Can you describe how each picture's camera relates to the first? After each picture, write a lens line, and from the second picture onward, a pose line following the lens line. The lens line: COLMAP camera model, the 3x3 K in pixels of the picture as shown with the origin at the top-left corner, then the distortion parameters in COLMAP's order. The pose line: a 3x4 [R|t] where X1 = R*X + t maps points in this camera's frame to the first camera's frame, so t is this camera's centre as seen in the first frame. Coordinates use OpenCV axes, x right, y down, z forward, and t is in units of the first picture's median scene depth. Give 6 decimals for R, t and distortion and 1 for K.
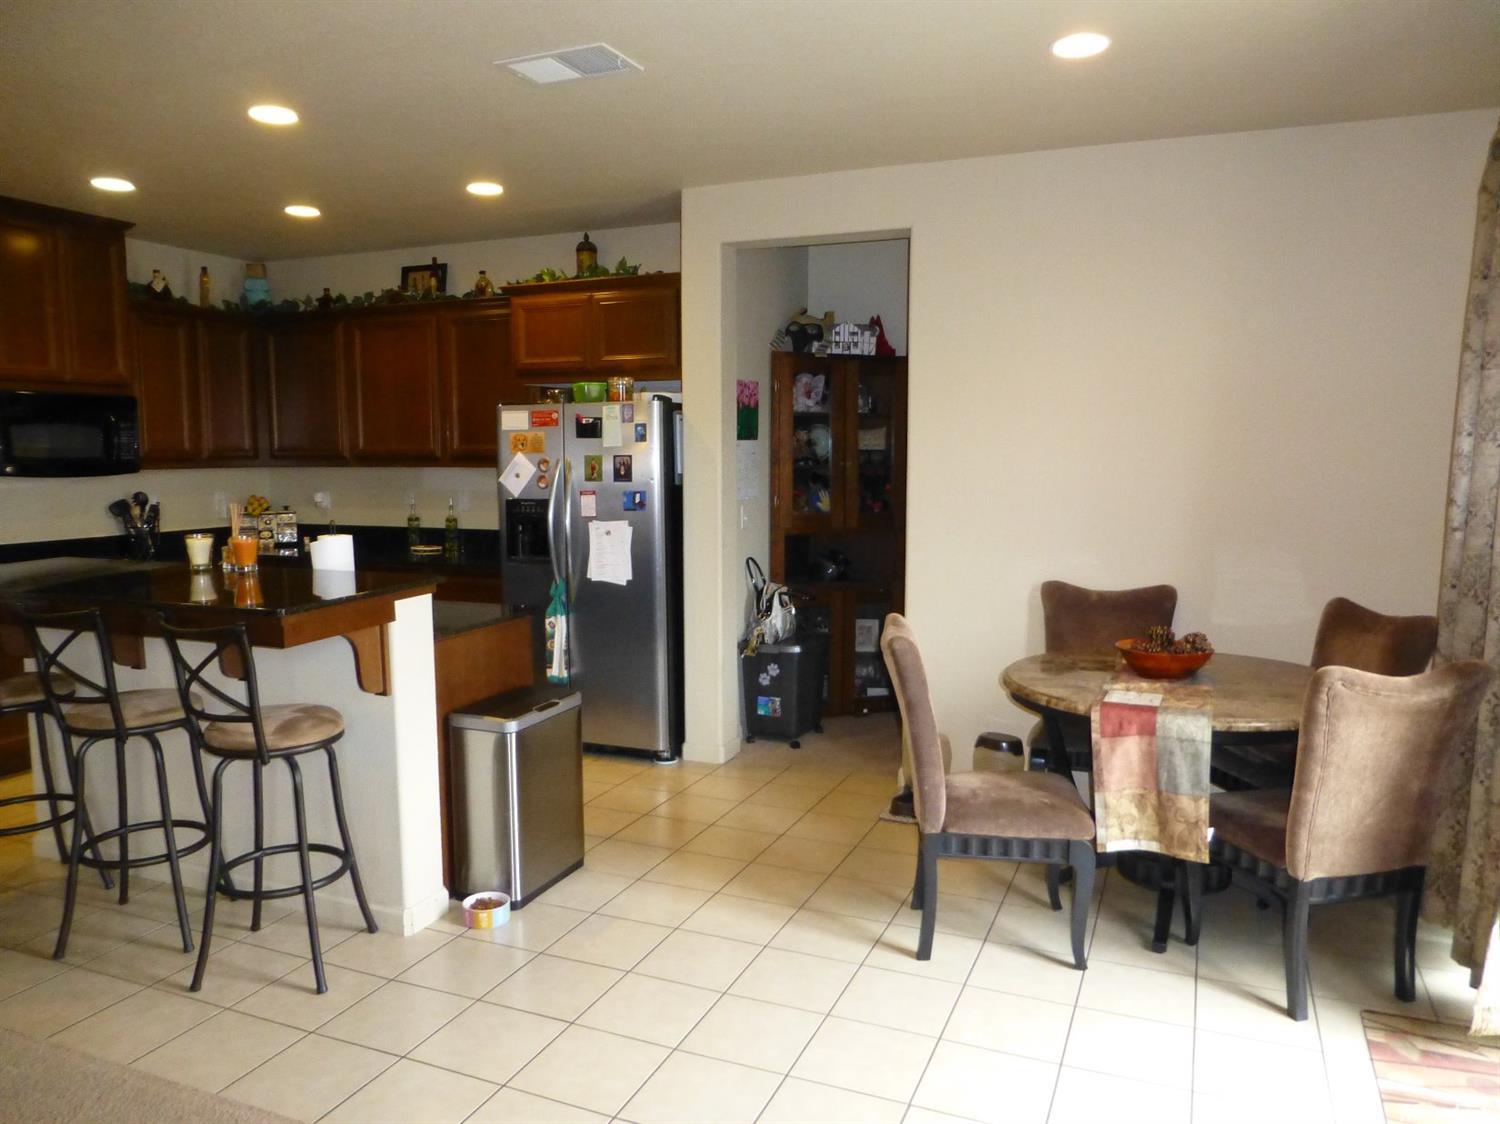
lens RADIAL K [[1072.0, 0, 751.0], [0, 1072.0, 554.8], [0, 0, 1]] dist [-0.045931, 0.019218]
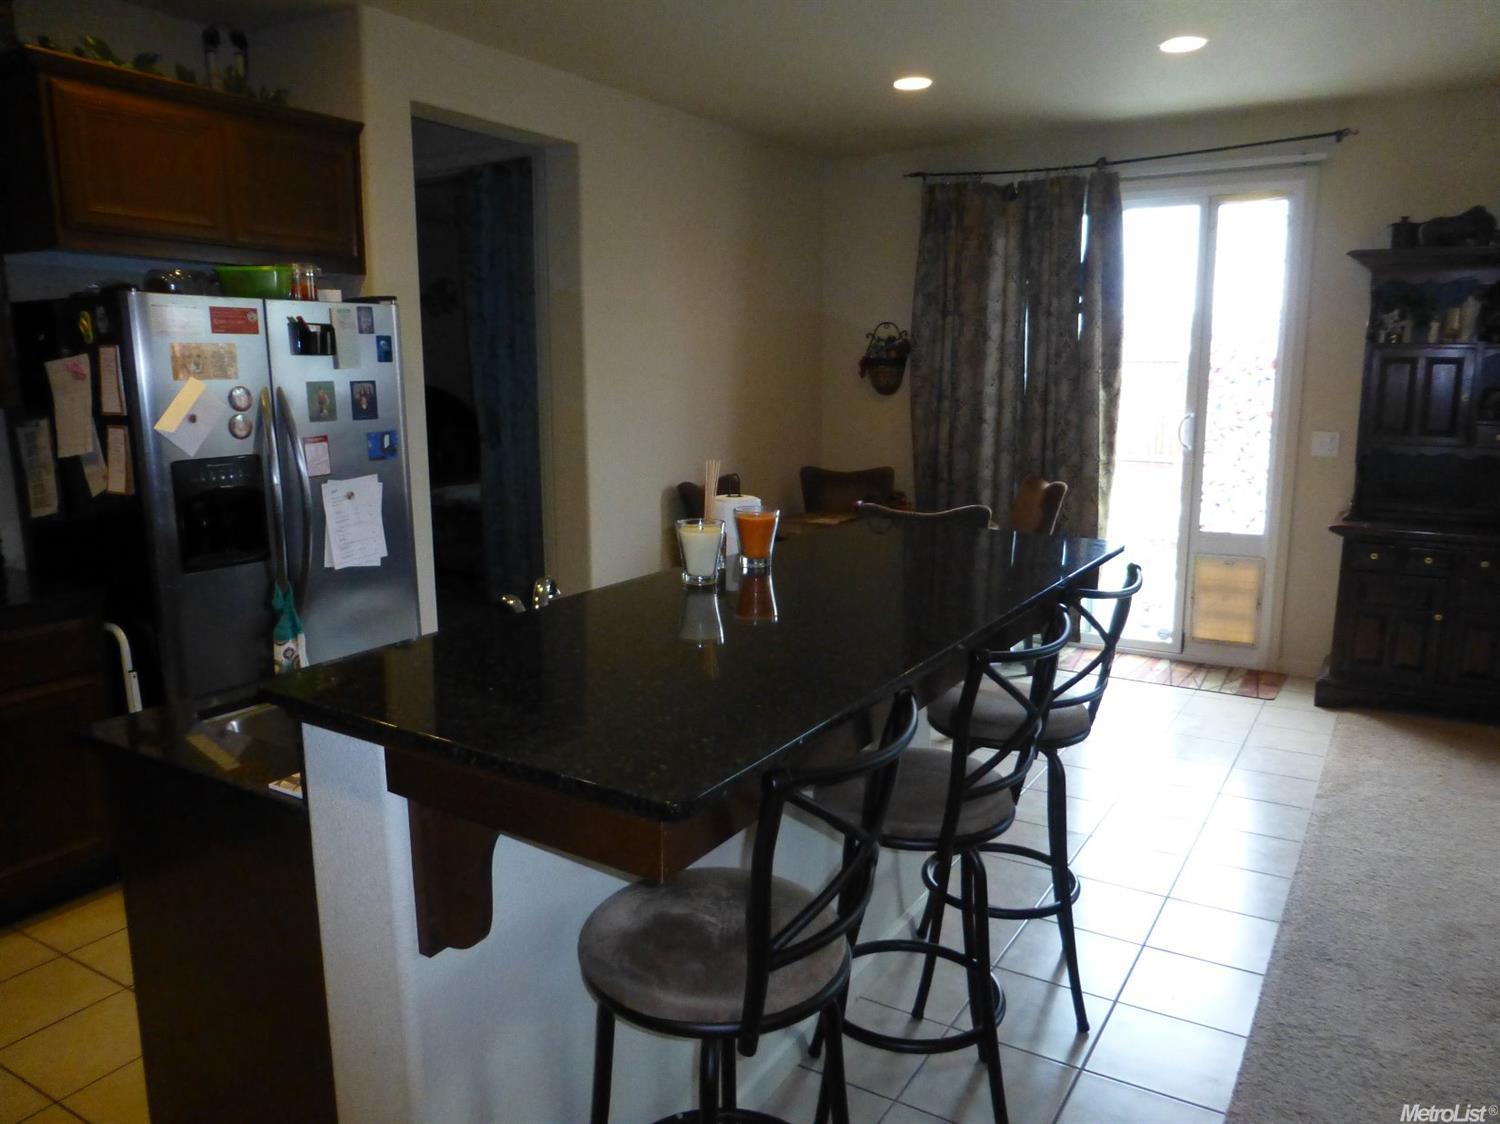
lens RADIAL K [[1072.0, 0, 755.2], [0, 1072.0, 570.6], [0, 0, 1]] dist [-0.045931, 0.019218]
pose [[0.152017, -0.182098, 0.971458, -0.748856], [0.092262, 0.981204, 0.169488, -0.063846], [-0.984062, 0.063864, 0.165961, 0.623721]]
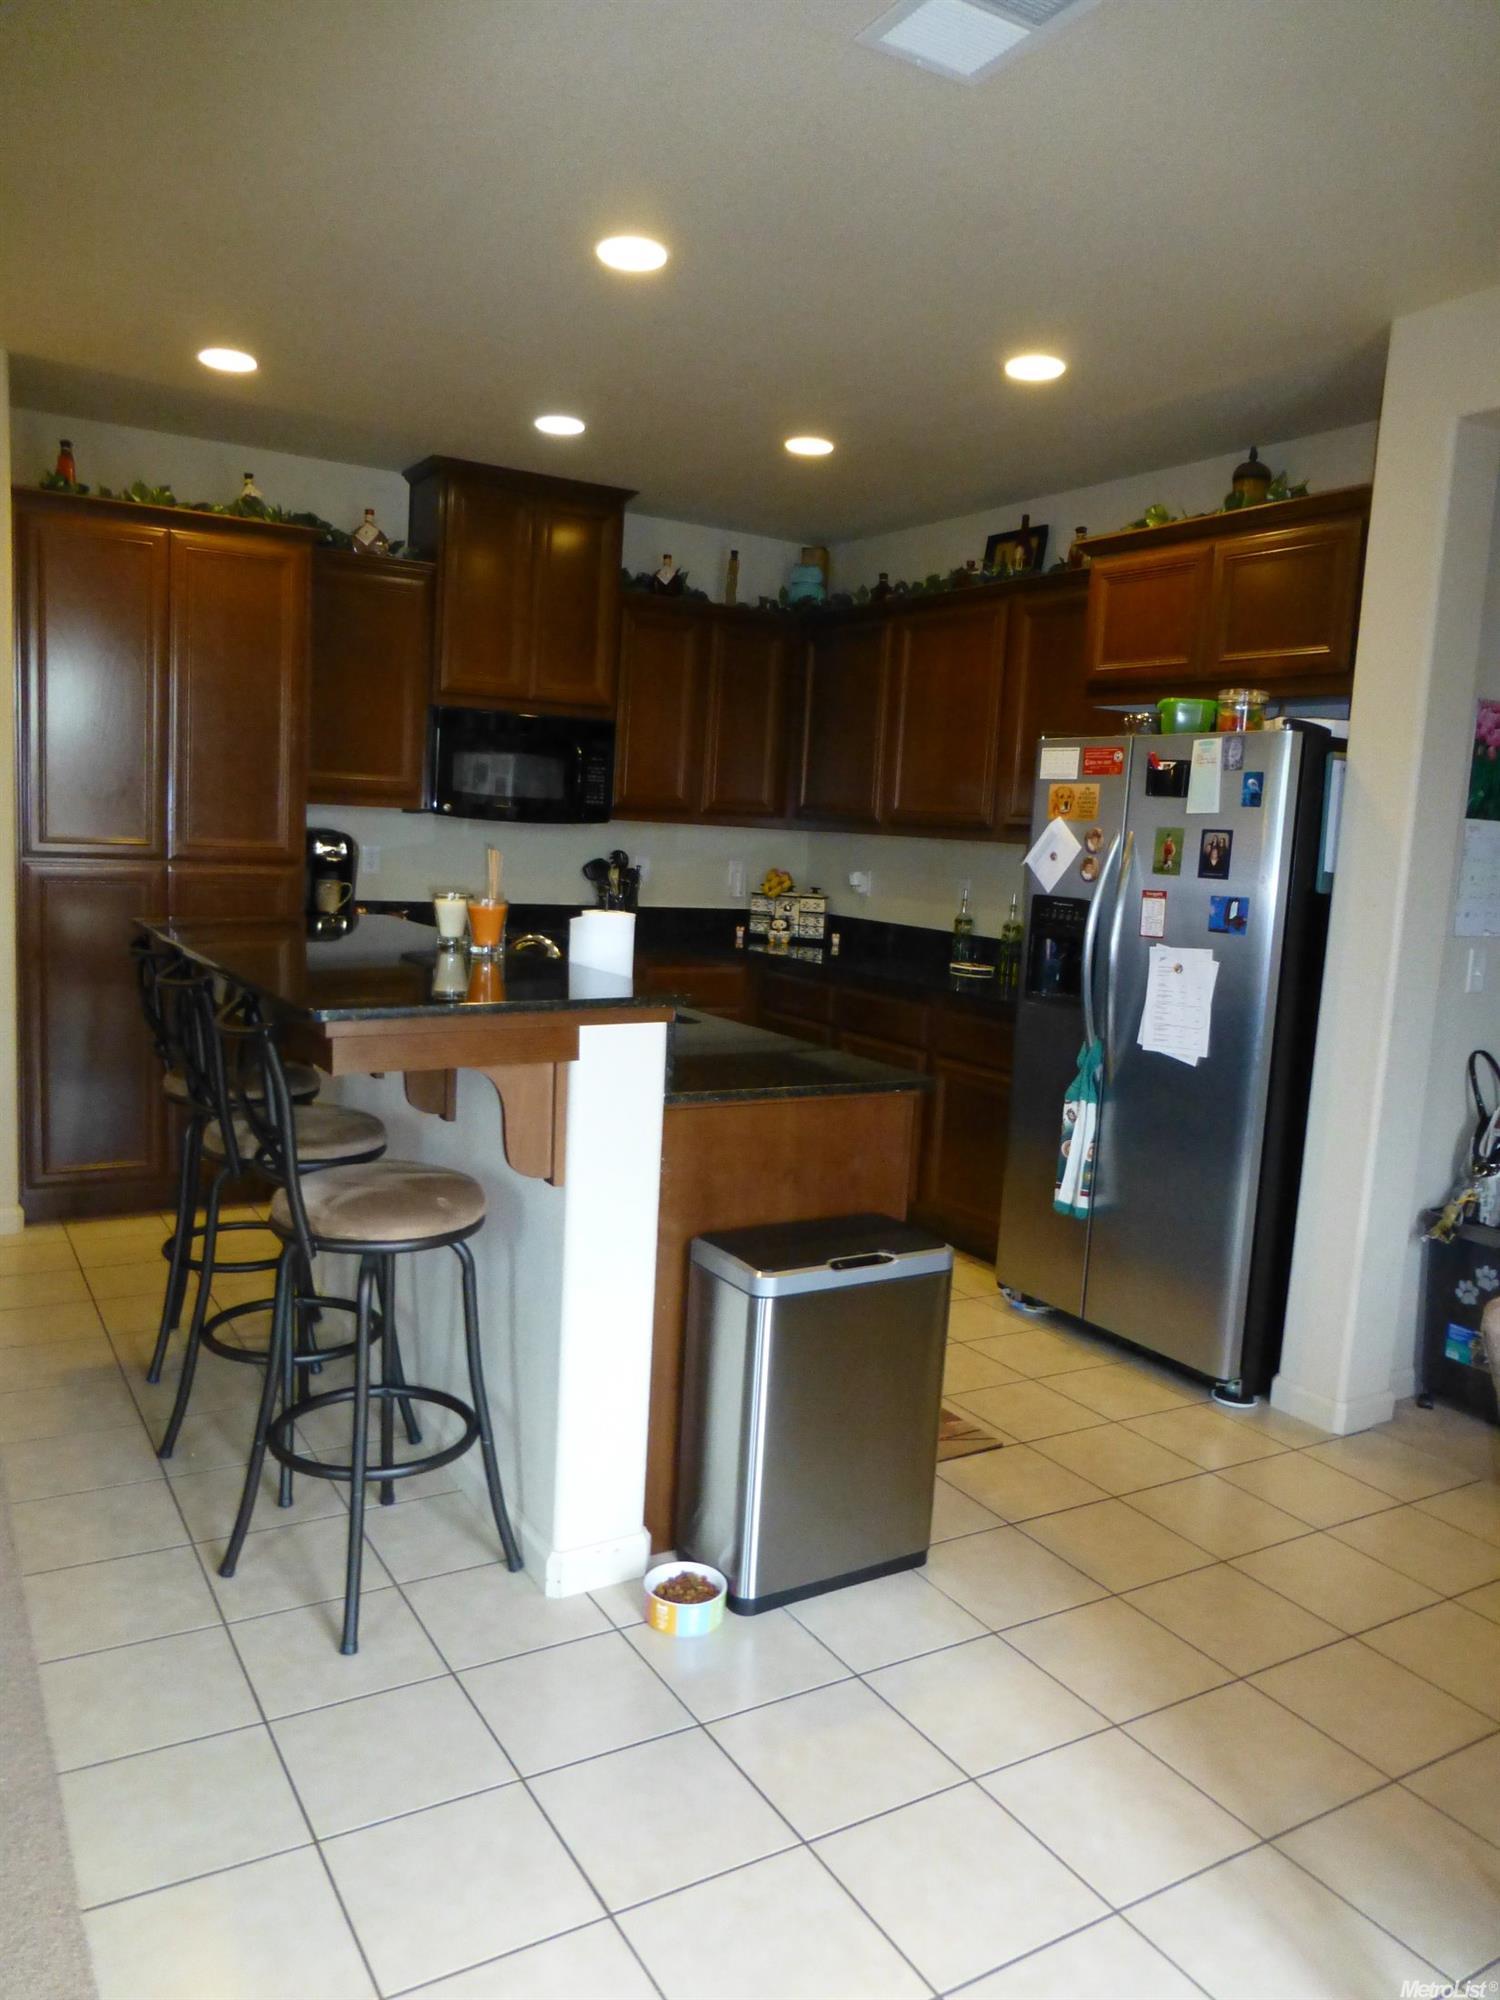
lens RADIAL K [[1429.3, 0, 740.0], [0, 1429.3, 992.4], [0, 0, 1]] dist [-0.045931, 0.019218]
pose [[0.803453, 0.118519, -0.583452, 0.113585], [-0.118943, 0.992183, 0.037754, -0.008852], [0.583366, 0.039064, 0.811270, 0.264610]]
